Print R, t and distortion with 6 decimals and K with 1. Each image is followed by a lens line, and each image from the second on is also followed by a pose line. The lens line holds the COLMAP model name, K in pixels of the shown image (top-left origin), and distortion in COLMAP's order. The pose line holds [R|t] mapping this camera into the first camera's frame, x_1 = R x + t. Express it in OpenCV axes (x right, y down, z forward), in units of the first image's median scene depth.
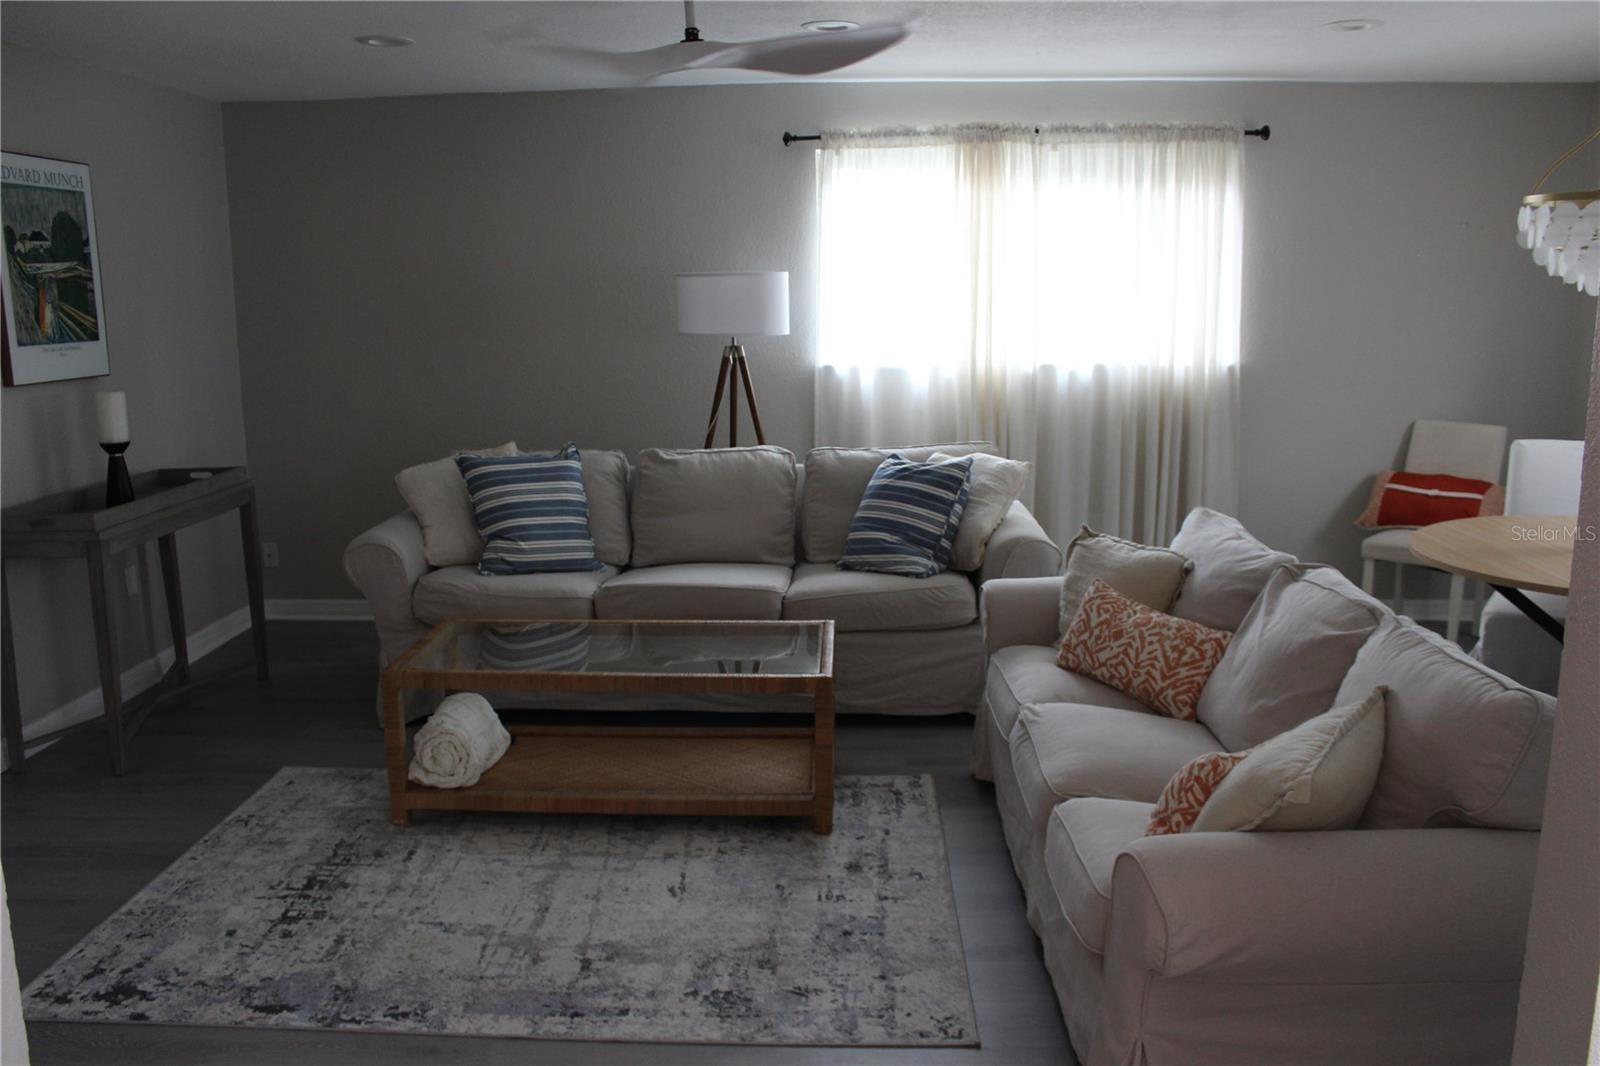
lens RADIAL K [[1314.2, 0, 805.8], [0, 1314.2, 536.9], [0, 0, 1]] dist [-0.156062, 0.133702]
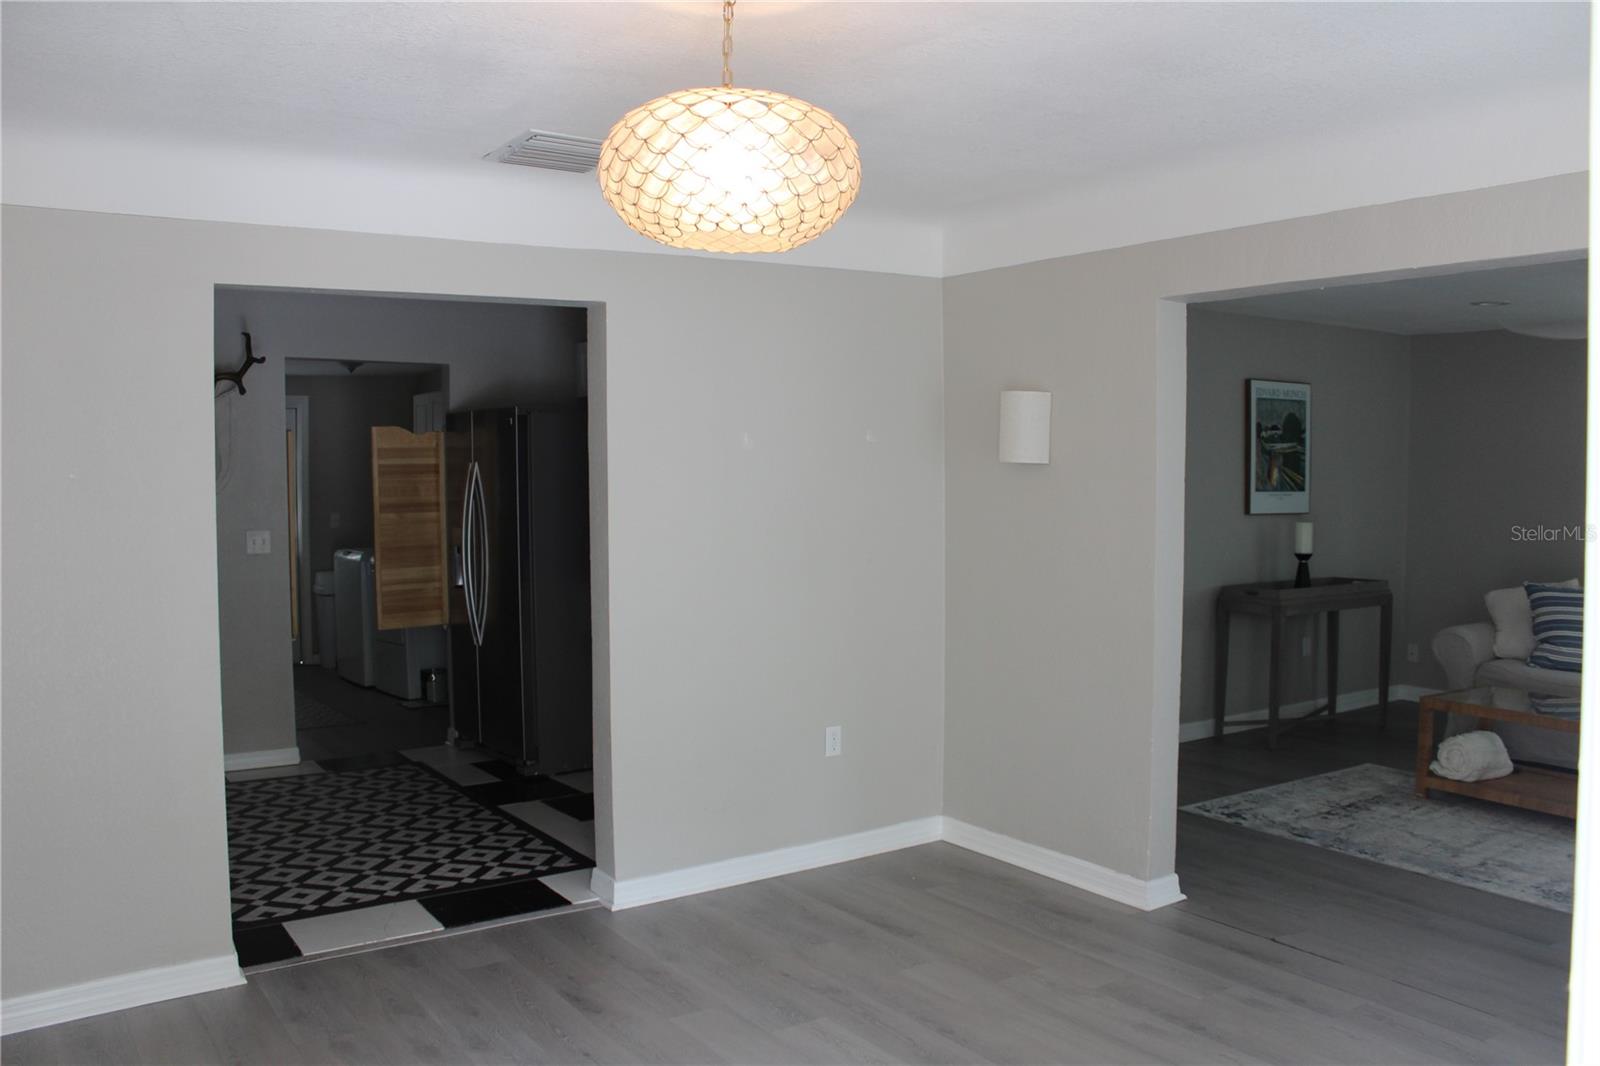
lens RADIAL K [[1314.2, 0, 798.0], [0, 1314.2, 538.6], [0, 0, 1]] dist [-0.156062, 0.133702]
pose [[0.591316, 0.054710, -0.804582, 0.443266], [-0.163873, 0.985032, -0.053456, 0.112755], [0.789615, 0.163459, 0.591430, -0.542464]]
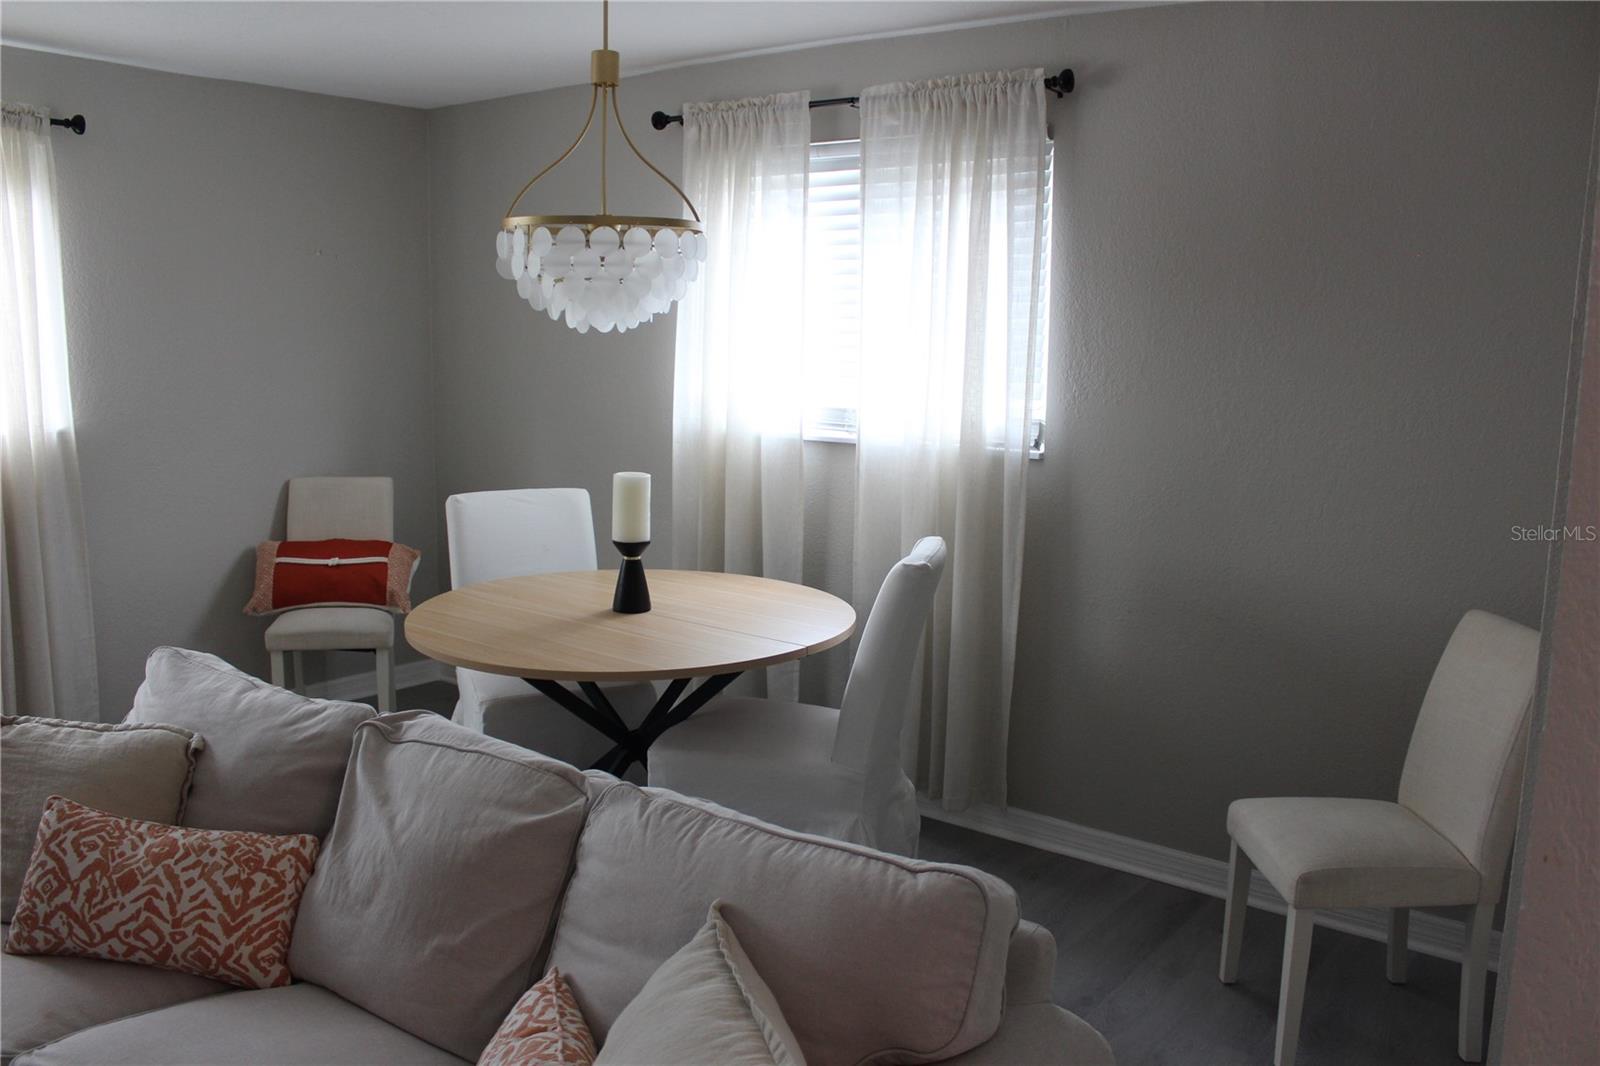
lens RADIAL K [[1314.2, 0, 798.3], [0, 1314.2, 541.2], [0, 0, 1]] dist [-0.156062, 0.133702]
pose [[0.576232, -0.117277, 0.808828, -0.043191], [0.136911, 0.989518, 0.045937, -0.063985], [-0.805737, 0.084267, 0.586248, 0.327337]]
